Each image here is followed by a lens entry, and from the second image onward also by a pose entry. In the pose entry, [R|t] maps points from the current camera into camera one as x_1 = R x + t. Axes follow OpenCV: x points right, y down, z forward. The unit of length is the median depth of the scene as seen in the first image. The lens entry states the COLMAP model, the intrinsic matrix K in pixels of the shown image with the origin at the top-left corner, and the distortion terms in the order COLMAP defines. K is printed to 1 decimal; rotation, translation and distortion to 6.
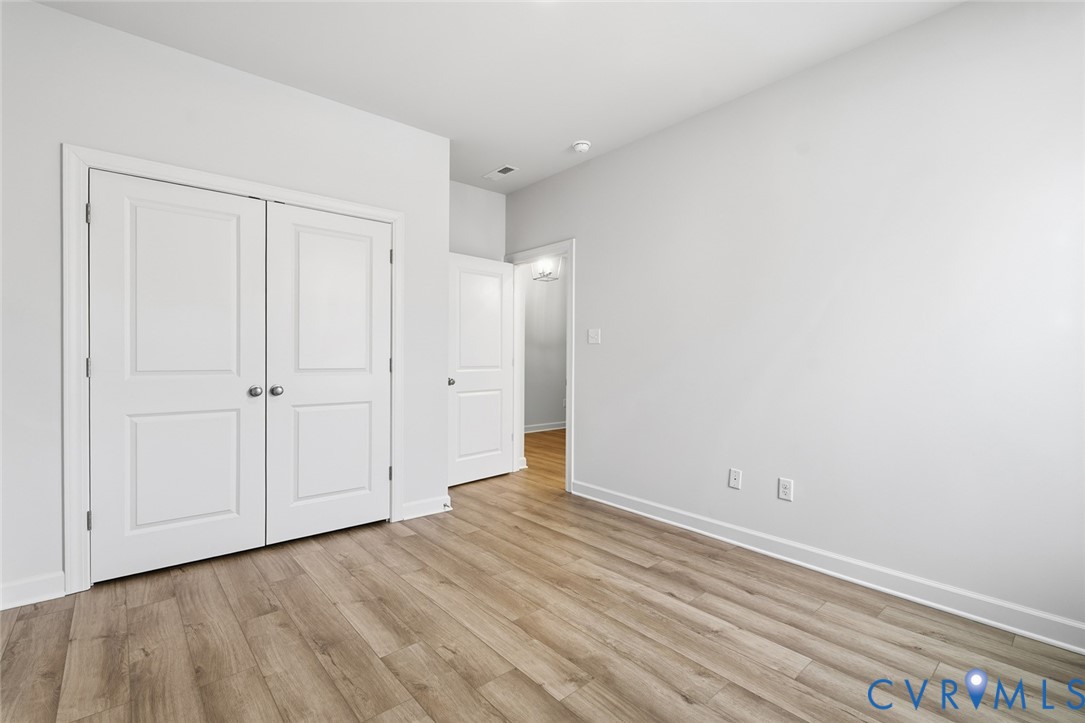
lens RADIAL K [[493.9, 0, 534.8], [0, 493.9, 357.8], [0, 0, 1]] dist [-0.010427, -0.000250]
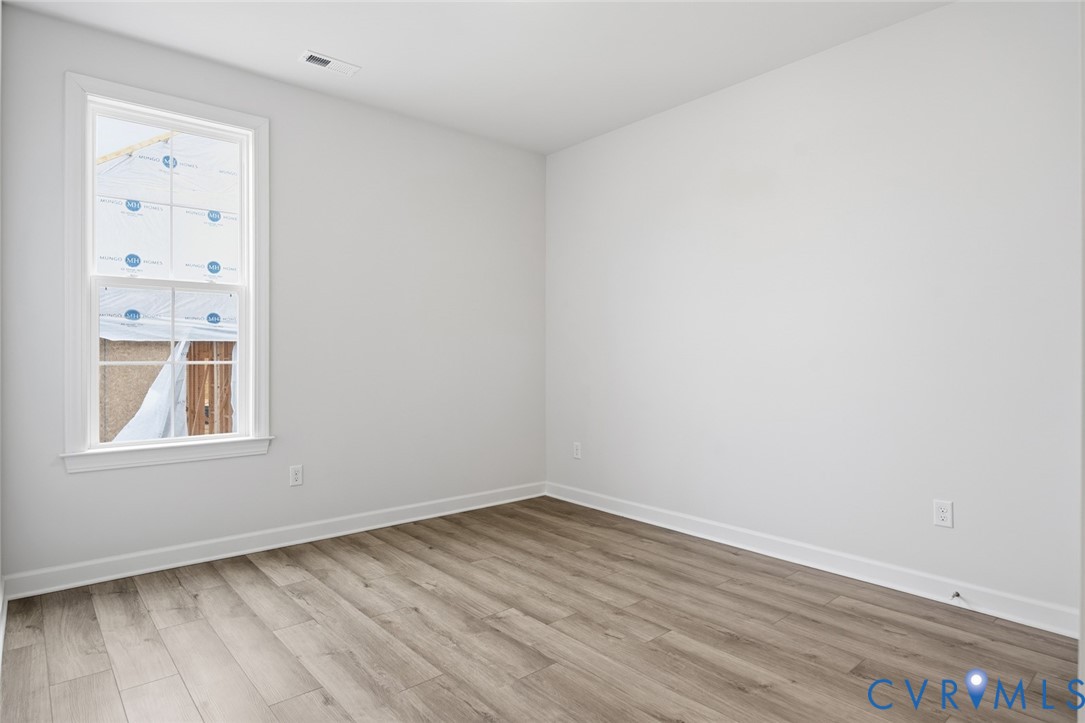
lens RADIAL K [[493.9, 0, 534.8], [0, 493.9, 357.8], [0, 0, 1]] dist [-0.010427, -0.000250]
pose [[-0.999963, -0.008411, -0.001568, -0.003308], [-0.008422, 0.999935, 0.007686, -0.000036], [0.001504, 0.007699, -0.999969, 1.977611]]
